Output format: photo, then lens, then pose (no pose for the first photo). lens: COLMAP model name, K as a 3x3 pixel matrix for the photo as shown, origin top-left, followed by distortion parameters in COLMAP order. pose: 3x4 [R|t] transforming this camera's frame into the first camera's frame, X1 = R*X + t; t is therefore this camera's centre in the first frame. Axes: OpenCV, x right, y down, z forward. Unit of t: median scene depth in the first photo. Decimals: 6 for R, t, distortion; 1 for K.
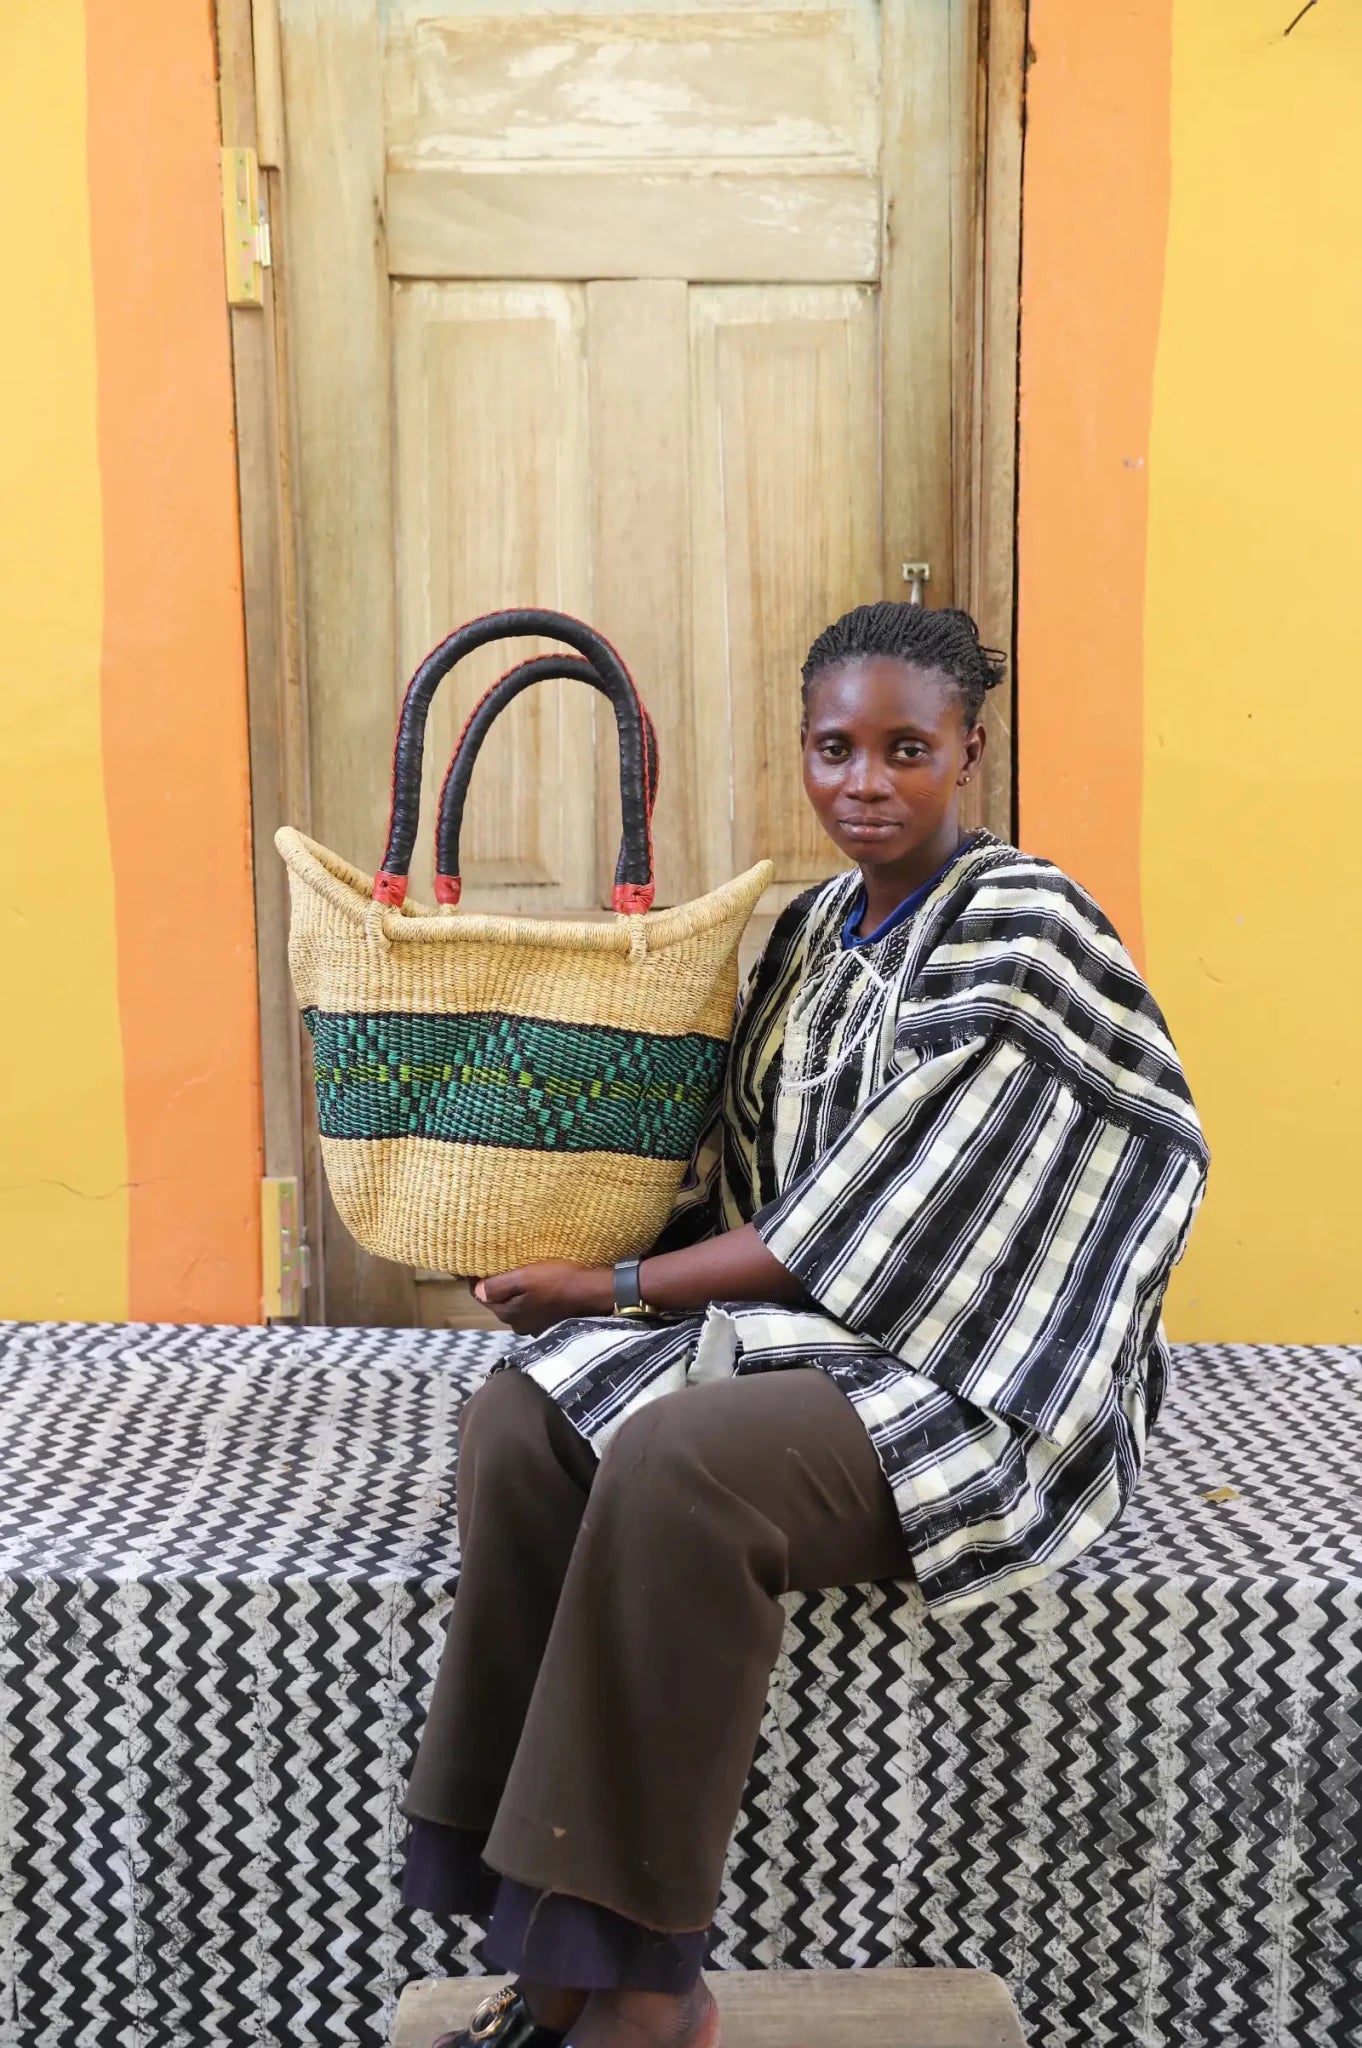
lens RADIAL K [[3073.3, 0, 682.7], [0, 3073.3, 1020.3], [0, 0, 1]] dist [0.008388, 0.124756]
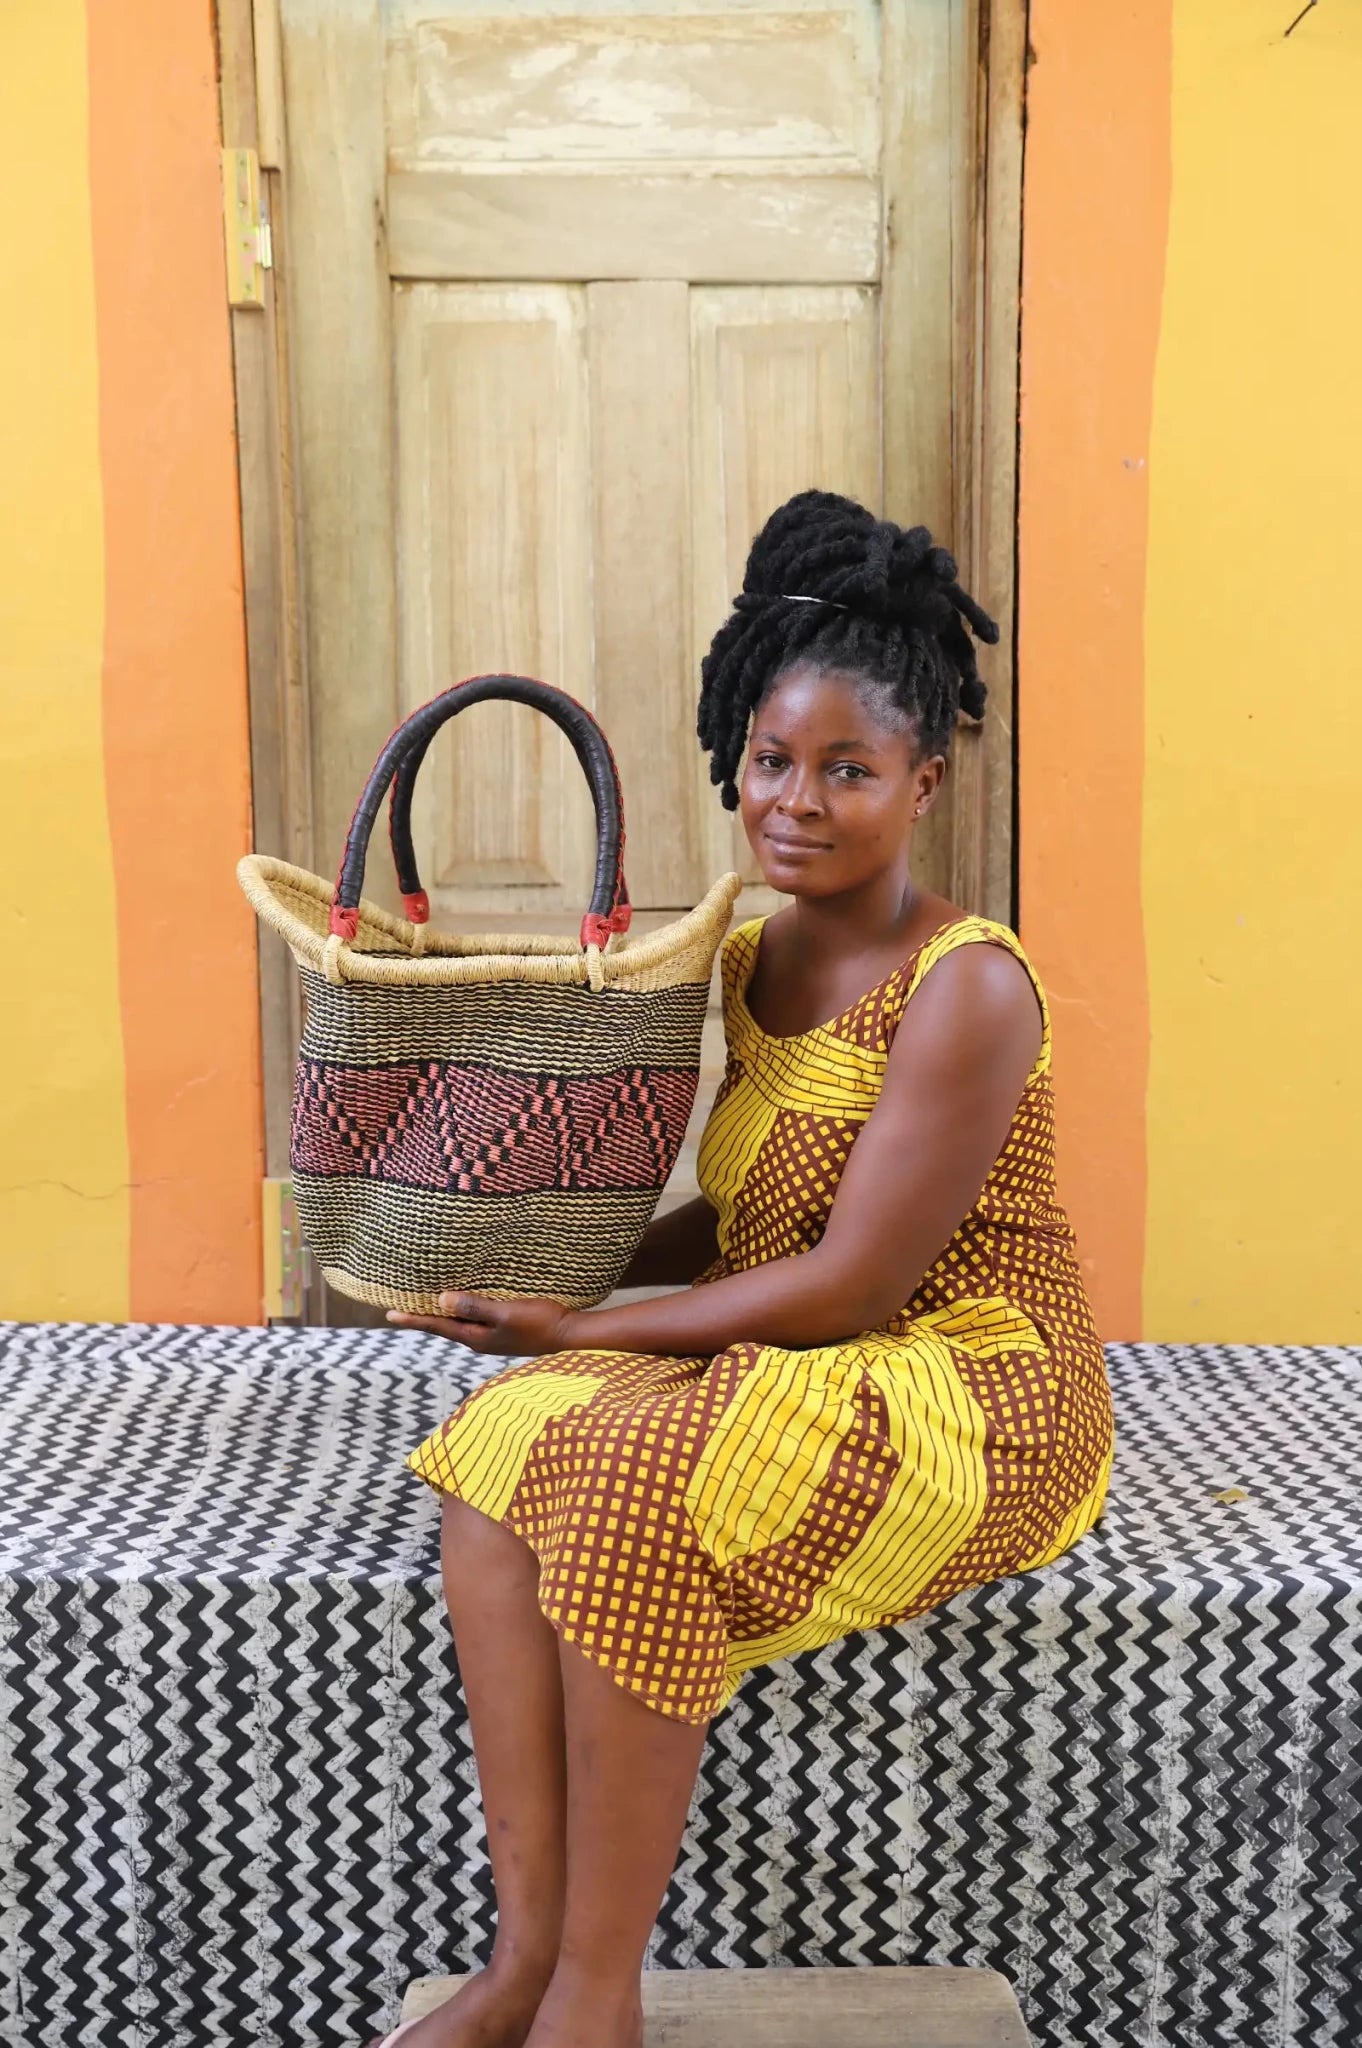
lens RADIAL K [[3563.7, 0, 670.5], [0, 3563.7, 1025.3], [0, 0, 1]] dist [0.074350, -0.095503]
pose [[0.999985, 0.000222, -0.005512, 0.002278], [-0.000229, 0.999999, -0.001164, 0.002798], [0.005512, 0.001165, 0.999984, -0.162252]]
